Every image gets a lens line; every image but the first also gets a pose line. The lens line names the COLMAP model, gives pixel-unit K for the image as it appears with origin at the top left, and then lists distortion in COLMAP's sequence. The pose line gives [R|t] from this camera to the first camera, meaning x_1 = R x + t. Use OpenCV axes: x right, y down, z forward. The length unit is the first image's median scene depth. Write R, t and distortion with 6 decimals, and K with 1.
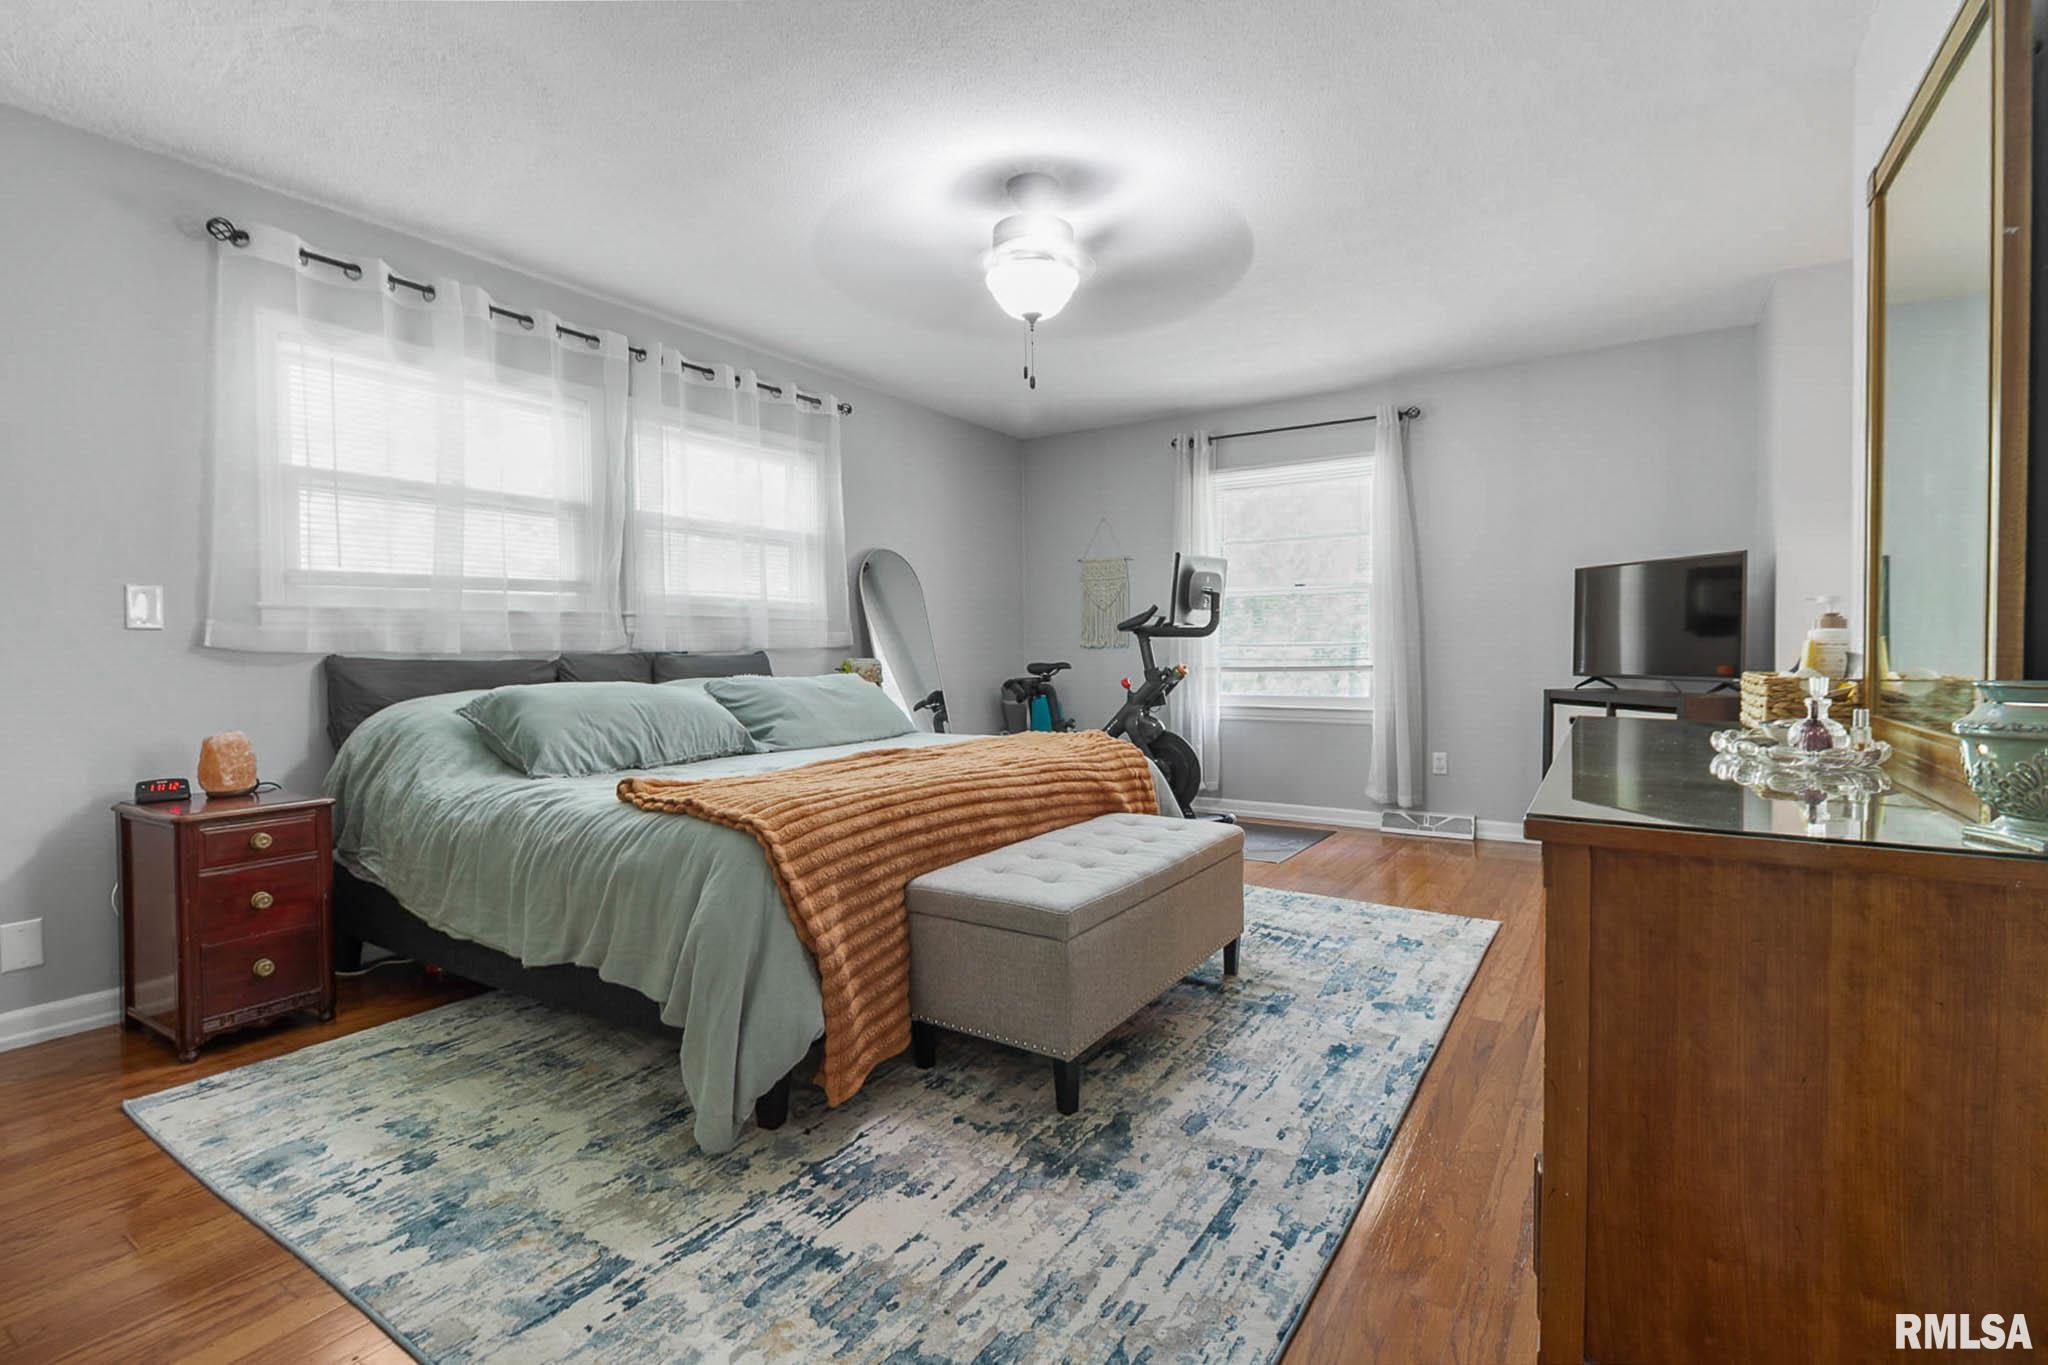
lens RADIAL K [[943.4, 0, 1035.5], [0, 943.4, 667.8], [0, 0, 1]] dist [0.016734, -0.008820]
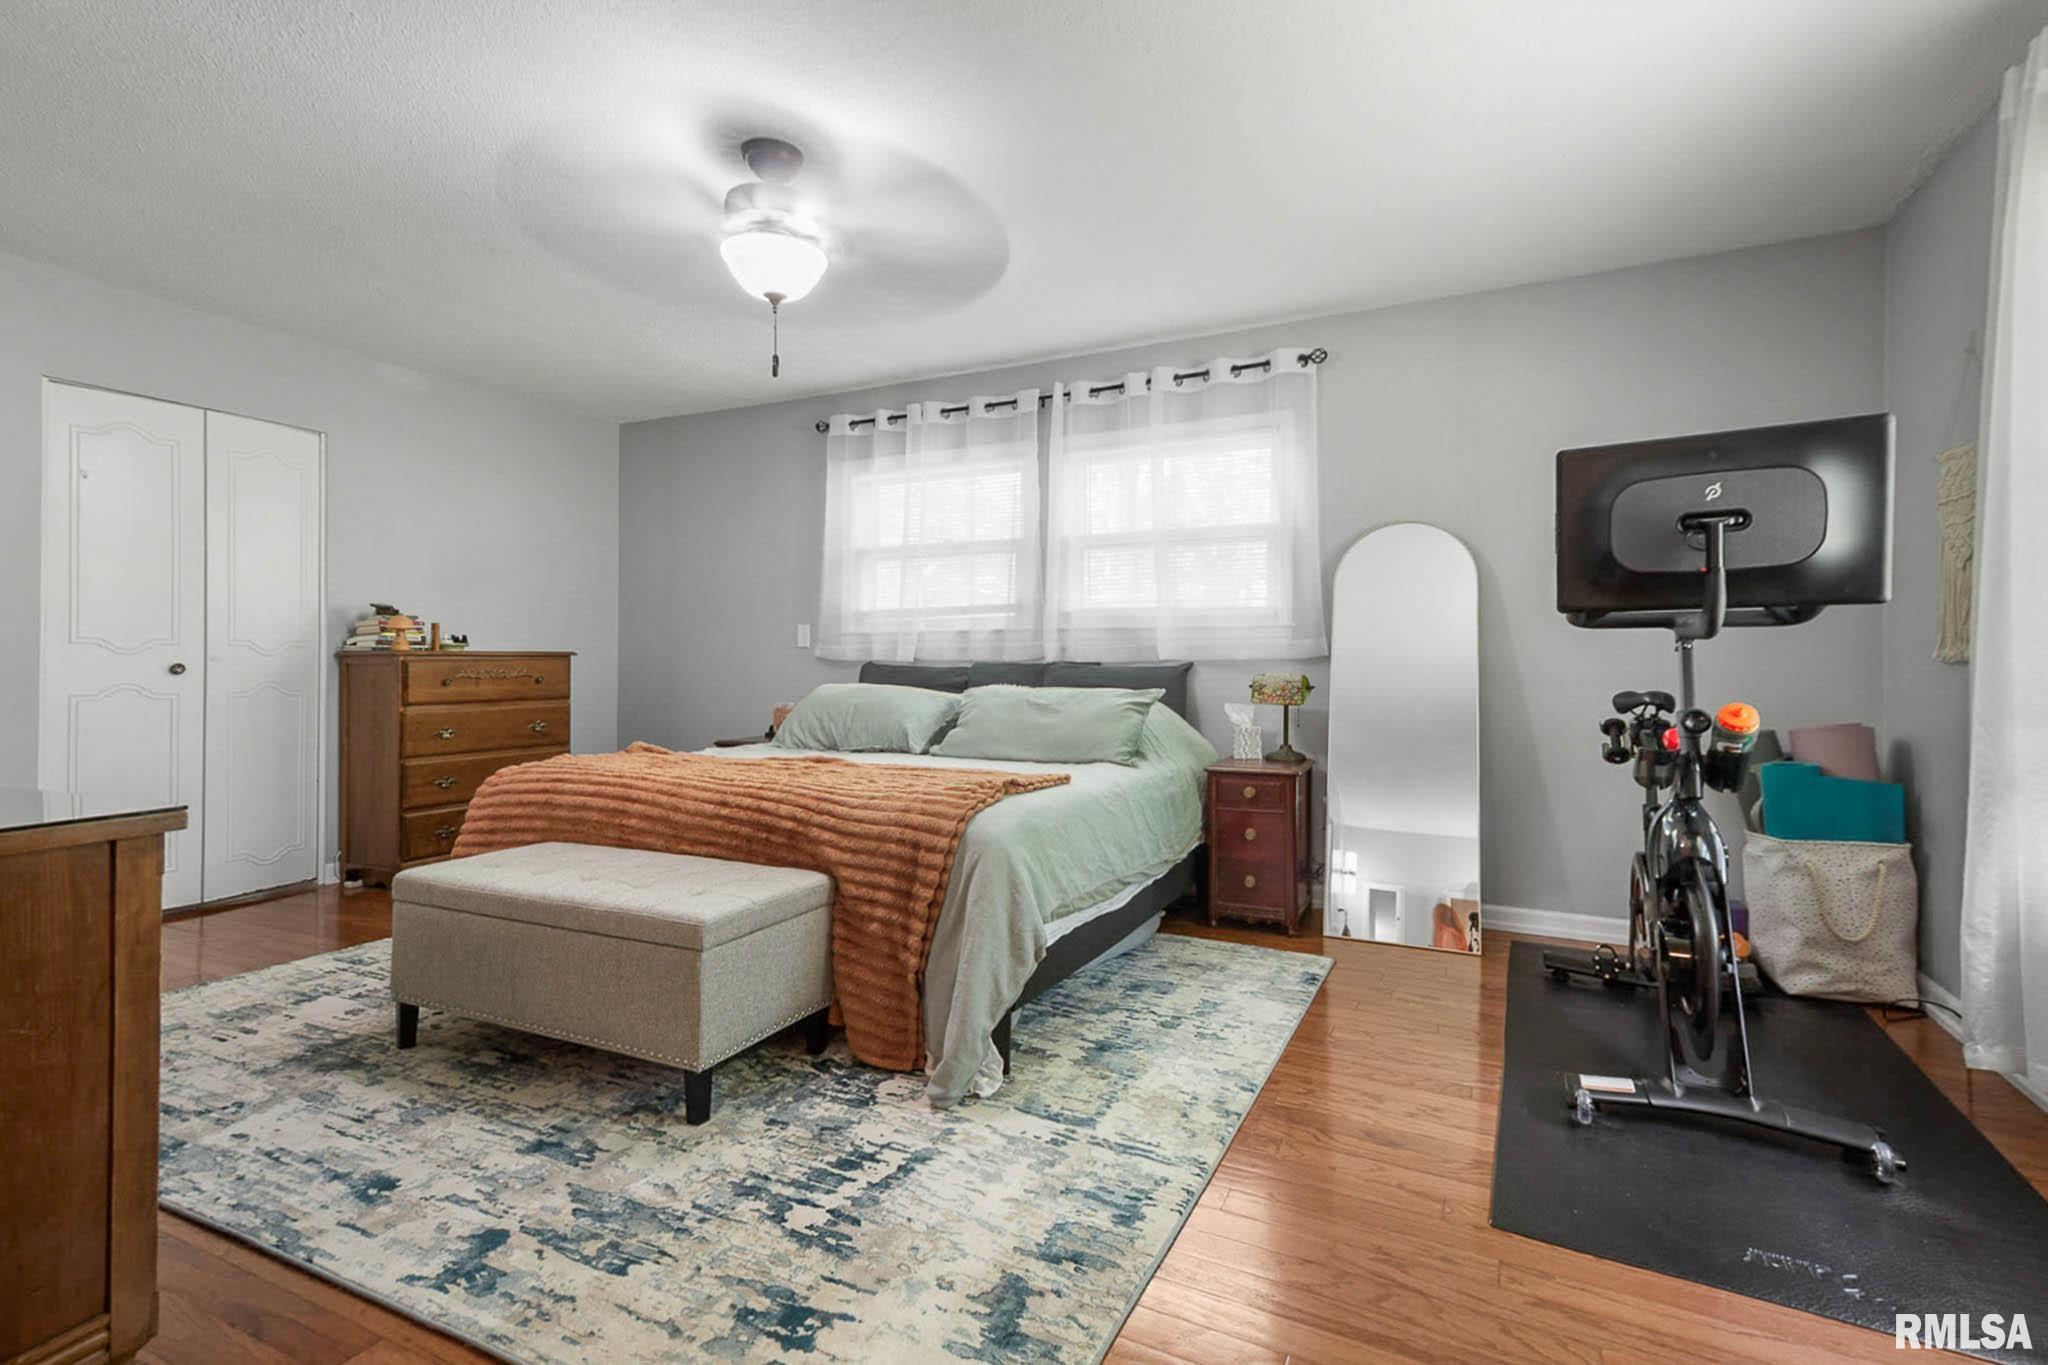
lens RADIAL K [[943.4, 0, 1069.4], [0, 943.4, 662.4], [0, 0, 1]] dist [0.016734, -0.008820]
pose [[0.137416, 0.005730, -0.990497, 0.997641], [-0.022693, 0.999739, 0.002635, -0.028300], [0.990253, 0.022115, 0.137510, 1.238893]]
